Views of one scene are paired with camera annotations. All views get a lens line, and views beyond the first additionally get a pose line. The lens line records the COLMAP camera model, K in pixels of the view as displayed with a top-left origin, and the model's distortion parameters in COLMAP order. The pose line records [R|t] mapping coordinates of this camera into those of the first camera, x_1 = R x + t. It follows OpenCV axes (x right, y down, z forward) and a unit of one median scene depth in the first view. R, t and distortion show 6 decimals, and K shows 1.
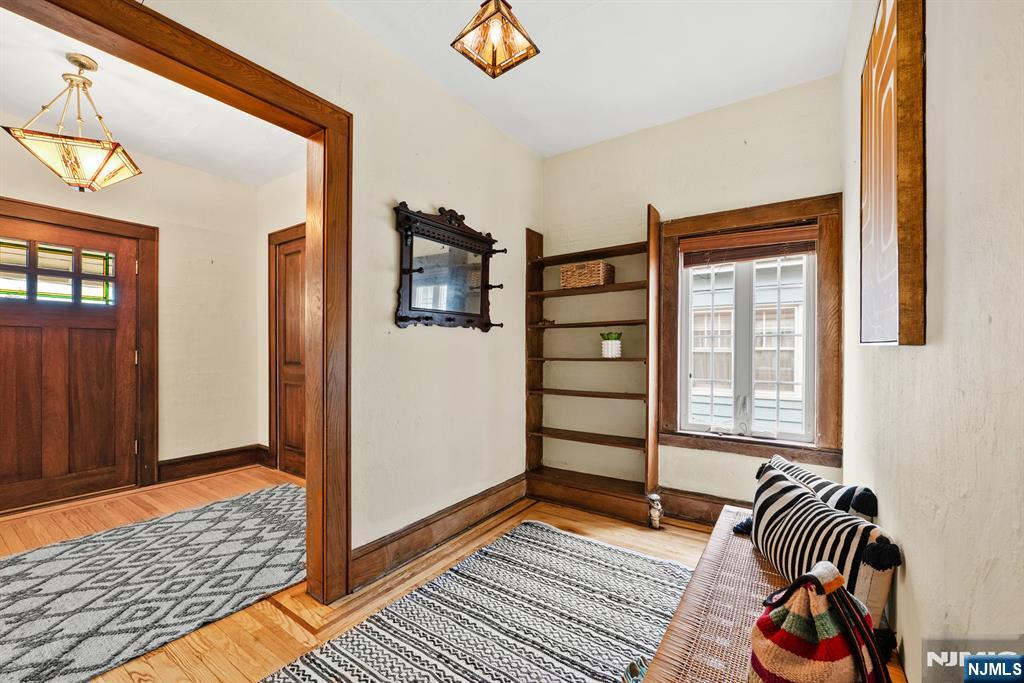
lens RADIAL K [[416.1, 0, 521.2], [0, 416.1, 349.7], [0, 0, 1]] dist [-0.006285, -0.001038]
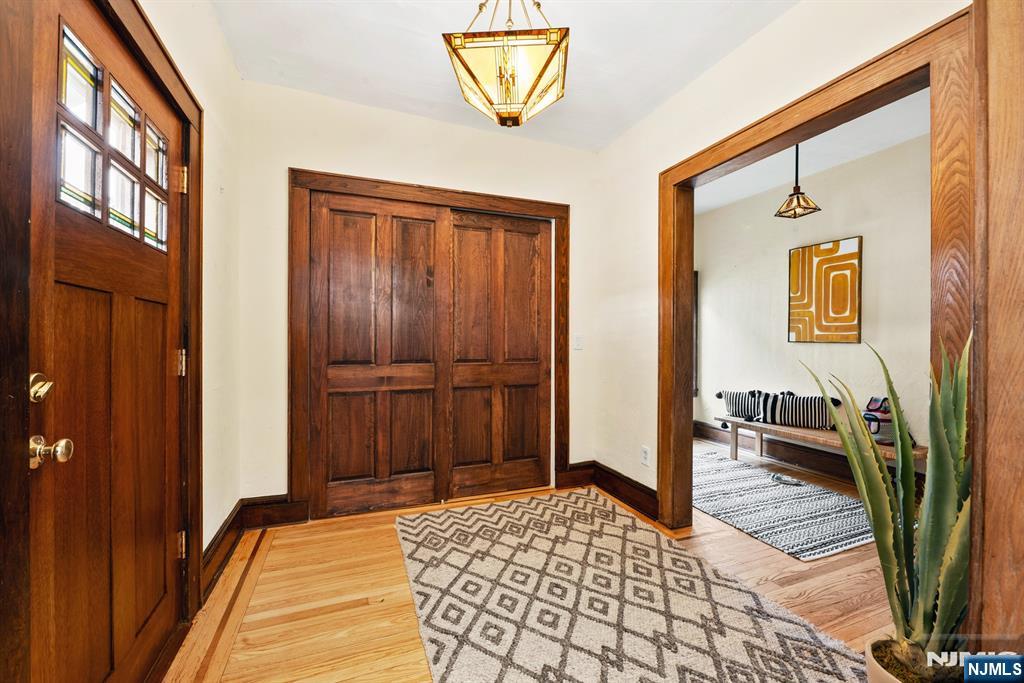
lens RADIAL K [[416.1, 0, 513.4], [0, 416.1, 345.2], [0, 0, 1]] dist [-0.006285, -0.001038]
pose [[0.565217, -0.010021, 0.824881, -1.477477], [-0.002539, 0.999900, 0.013887, -0.014815], [-0.824938, -0.009943, 0.565135, 0.527650]]
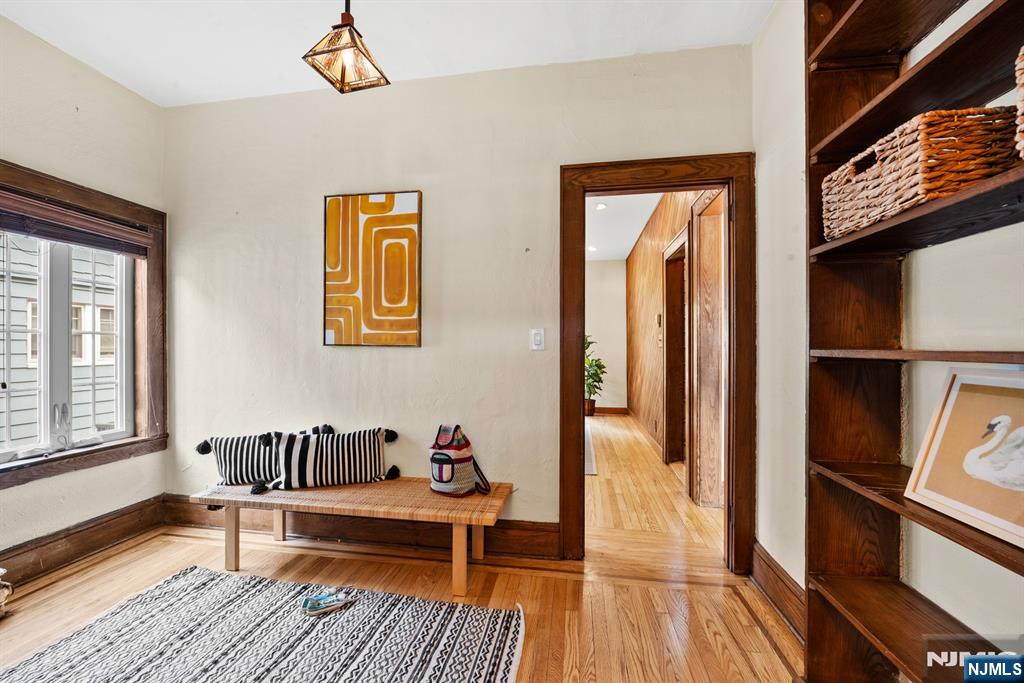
lens RADIAL K [[416.1, 0, 509.0], [0, 416.1, 347.0], [0, 0, 1]] dist [-0.006285, -0.001038]
pose [[-0.414120, -0.003651, 0.910215, -0.645370], [-0.002214, 0.999993, 0.003004, -0.007982], [-0.910220, -0.000772, -0.414125, 0.565434]]
